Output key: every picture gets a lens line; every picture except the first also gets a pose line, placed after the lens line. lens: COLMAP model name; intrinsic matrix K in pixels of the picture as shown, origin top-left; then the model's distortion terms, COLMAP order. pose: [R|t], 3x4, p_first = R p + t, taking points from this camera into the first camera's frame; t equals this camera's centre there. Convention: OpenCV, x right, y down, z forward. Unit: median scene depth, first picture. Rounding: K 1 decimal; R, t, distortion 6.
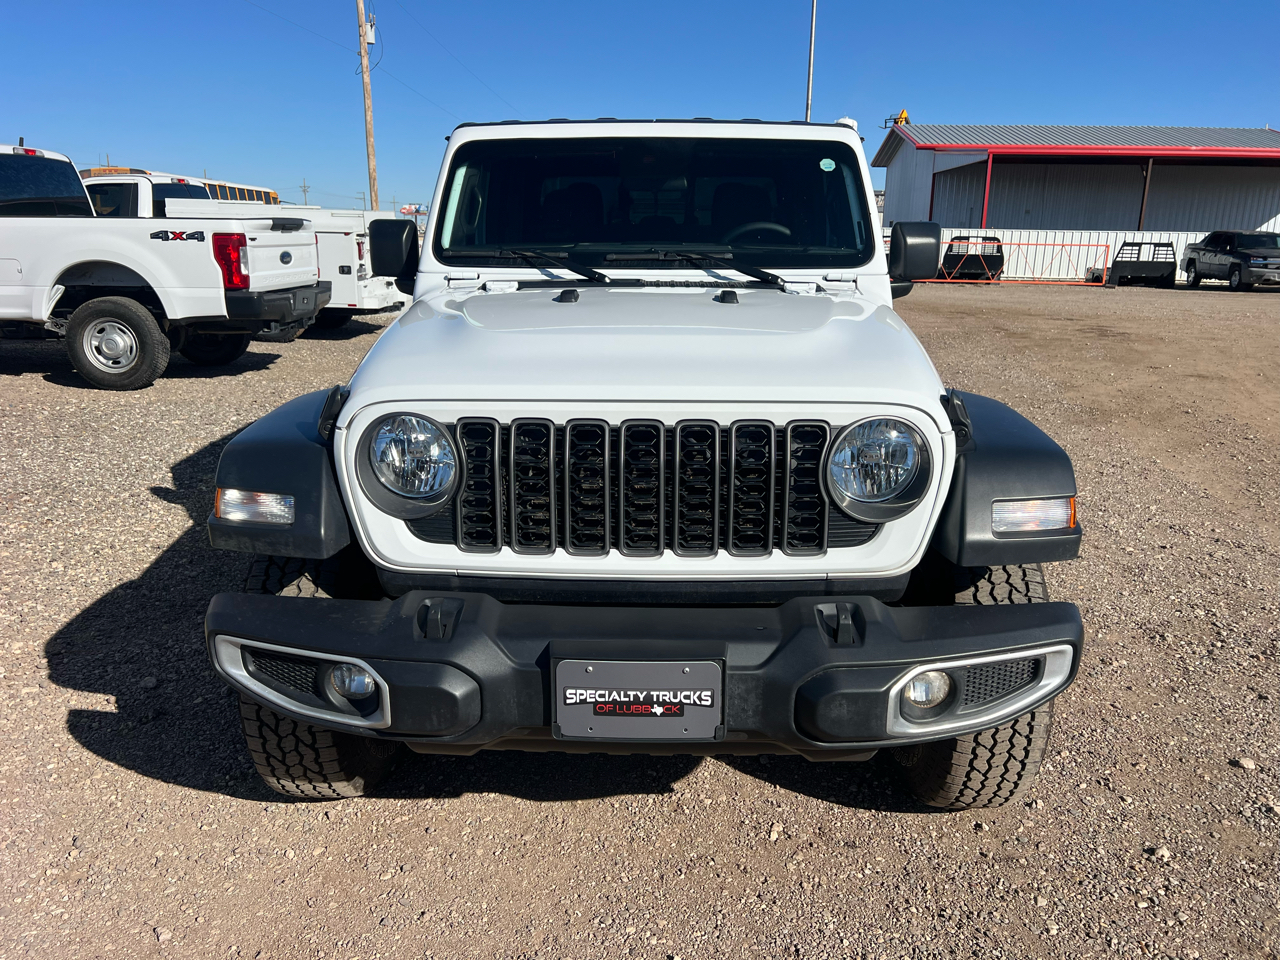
lens RADIAL K [[960.5, 0, 644.2], [0, 960.5, 486.2], [0, 0, 1]] dist [0.053592, -0.064604]
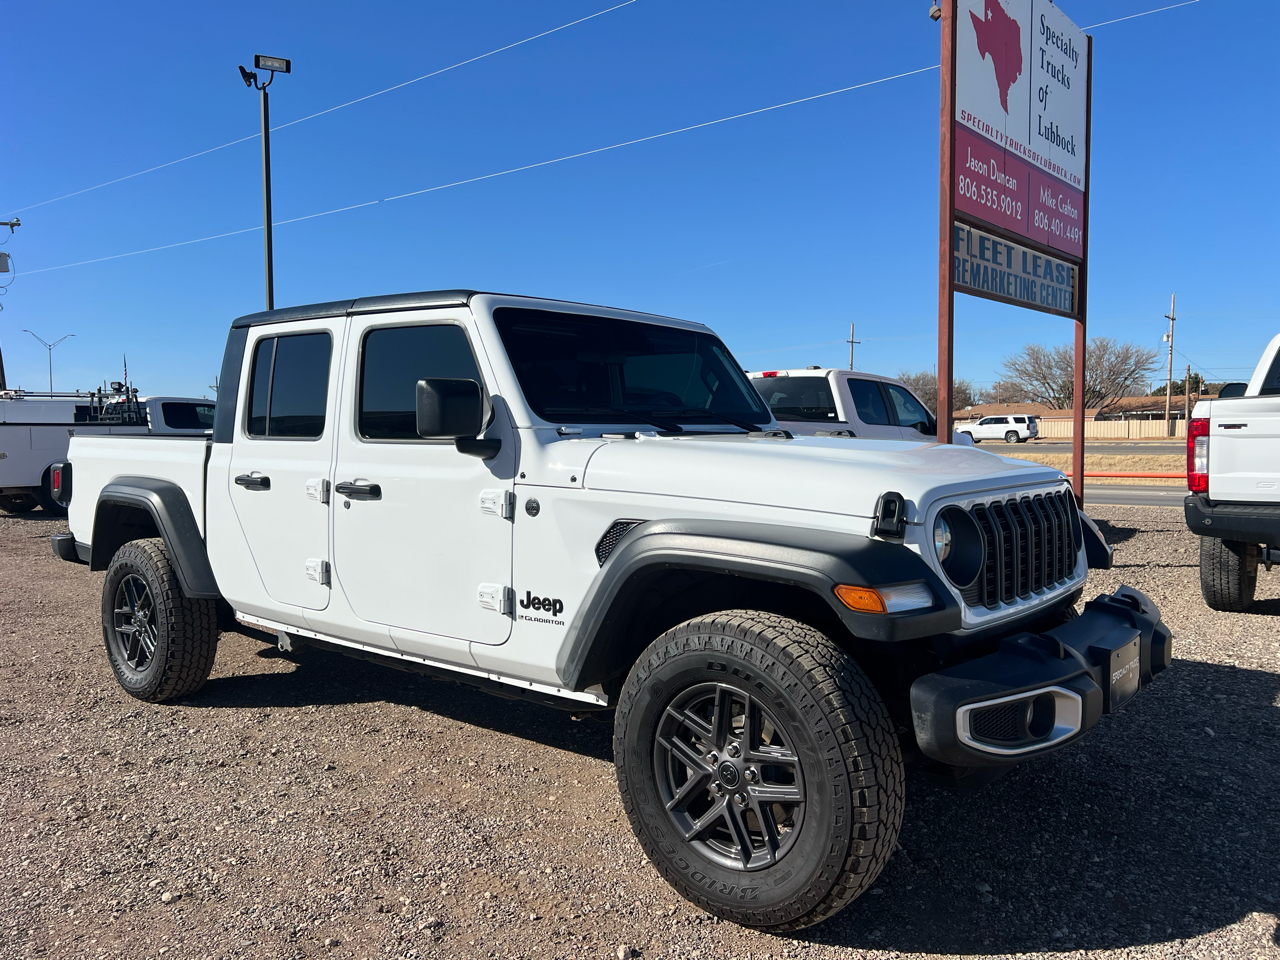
lens RADIAL K [[960.5, 0, 645.8], [0, 960.5, 481.1], [0, 0, 1]] dist [0.053592, -0.064604]
pose [[-0.599299, 0.030333, -0.799950, 0.293866], [-0.202550, 0.961020, 0.188186, -0.186334], [0.774476, 0.274810, -0.569795, 0.767453]]
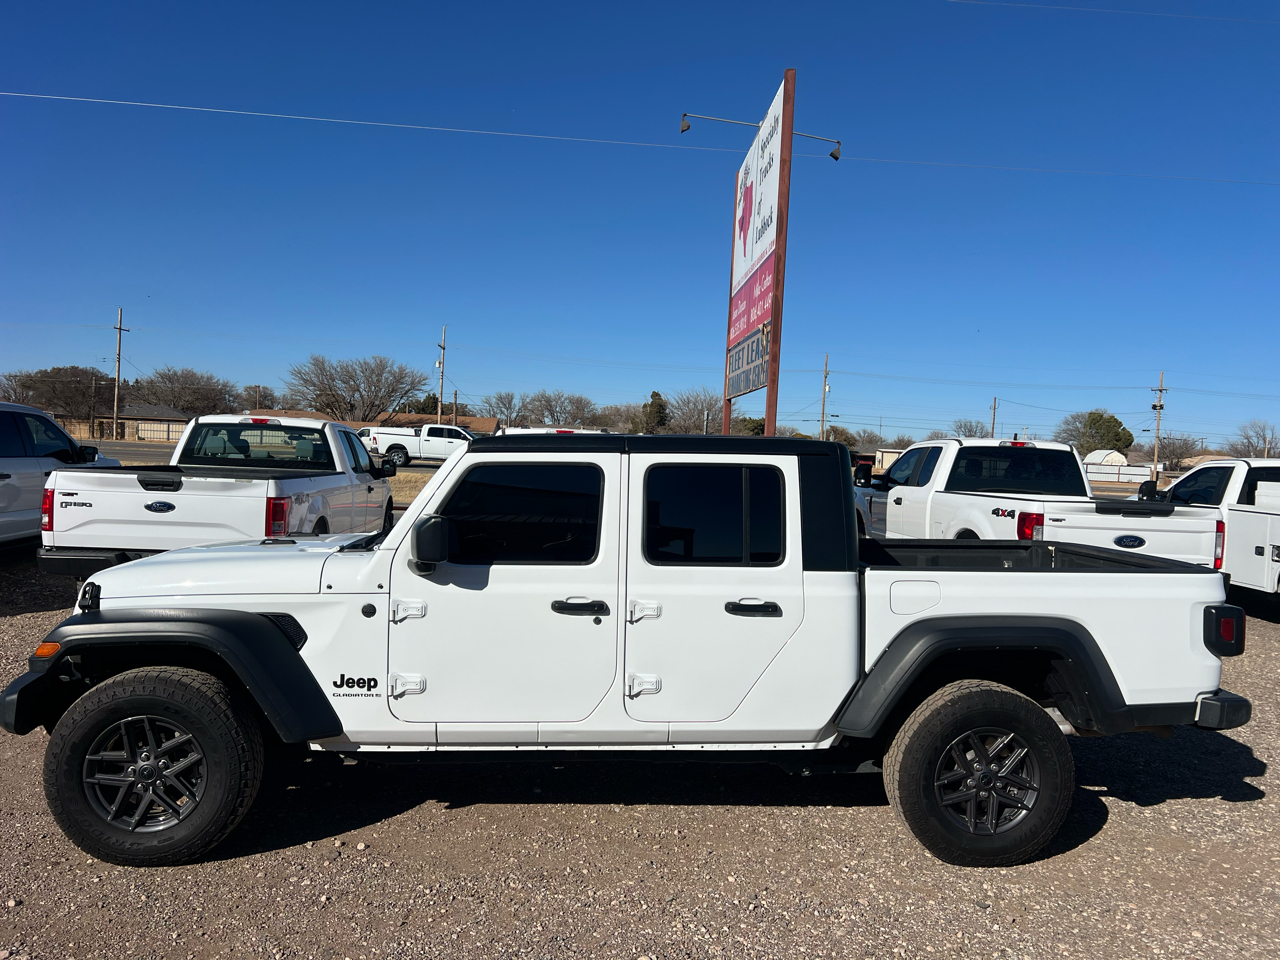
lens RADIAL K [[960.5, 0, 644.9], [0, 960.5, 487.3], [0, 0, 1]] dist [0.053592, -0.064604]
pose [[0.113673, 0.029194, -0.993089, 0.423500], [-0.294546, 0.955621, -0.005623, -0.106484], [0.948853, 0.293149, 0.117227, 0.309158]]
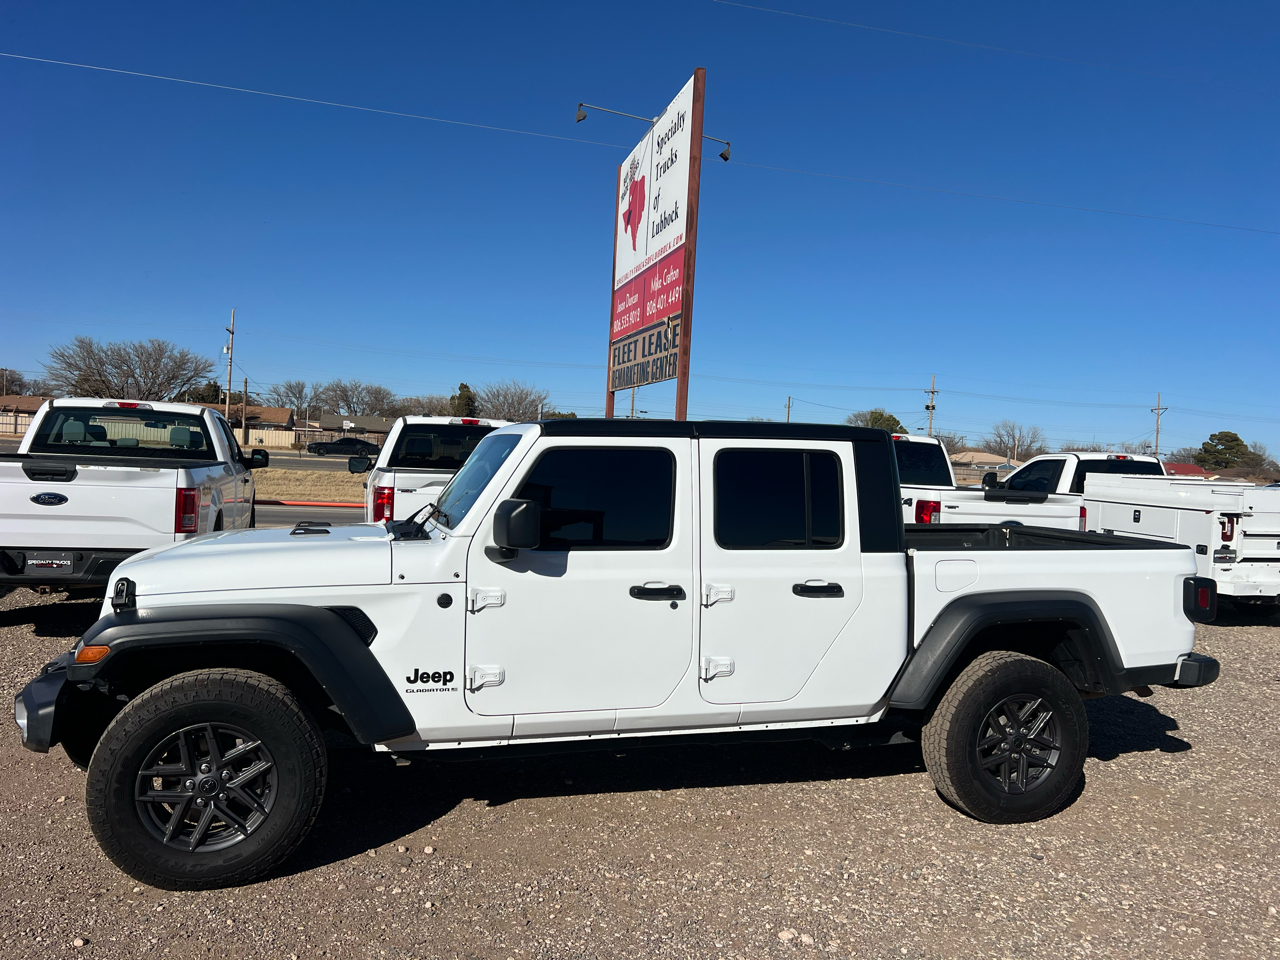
lens RADIAL K [[960.5, 0, 644.7], [0, 960.5, 482.5], [0, 0, 1]] dist [0.053592, -0.064604]
pose [[0.315044, 0.029566, -0.948616, 0.402508], [-0.285449, 0.956187, -0.064998, -0.073846], [0.905133, 0.291259, 0.309681, 0.216901]]
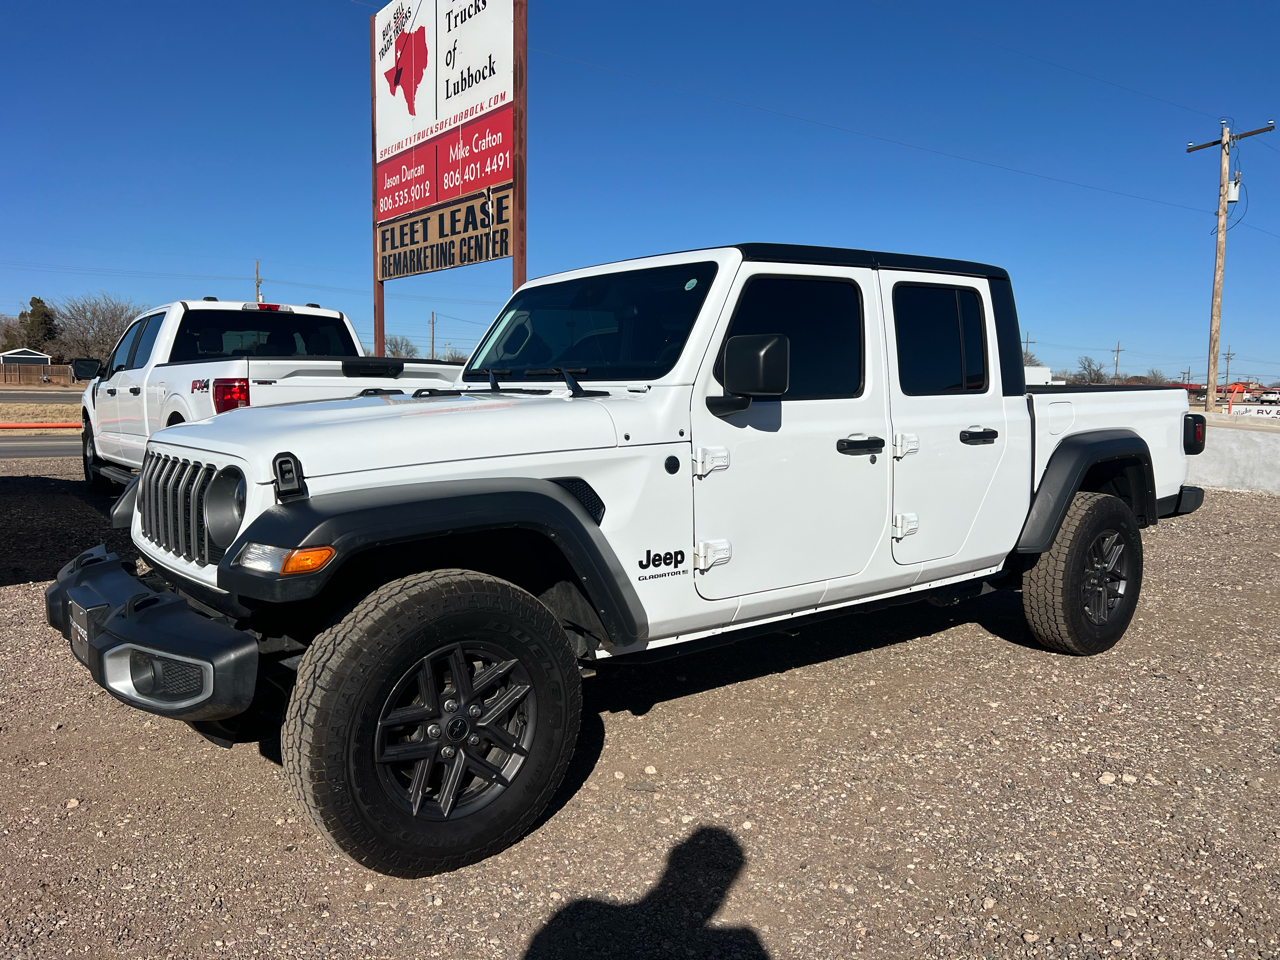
lens RADIAL K [[960.5, 0, 643.9], [0, 960.5, 487.1], [0, 0, 1]] dist [0.053592, -0.064604]
pose [[0.643624, 0.076824, -0.761476, 0.265236], [-0.202550, 0.976571, -0.072677, -0.010323], [0.738052, 0.201013, 0.644106, 0.095072]]
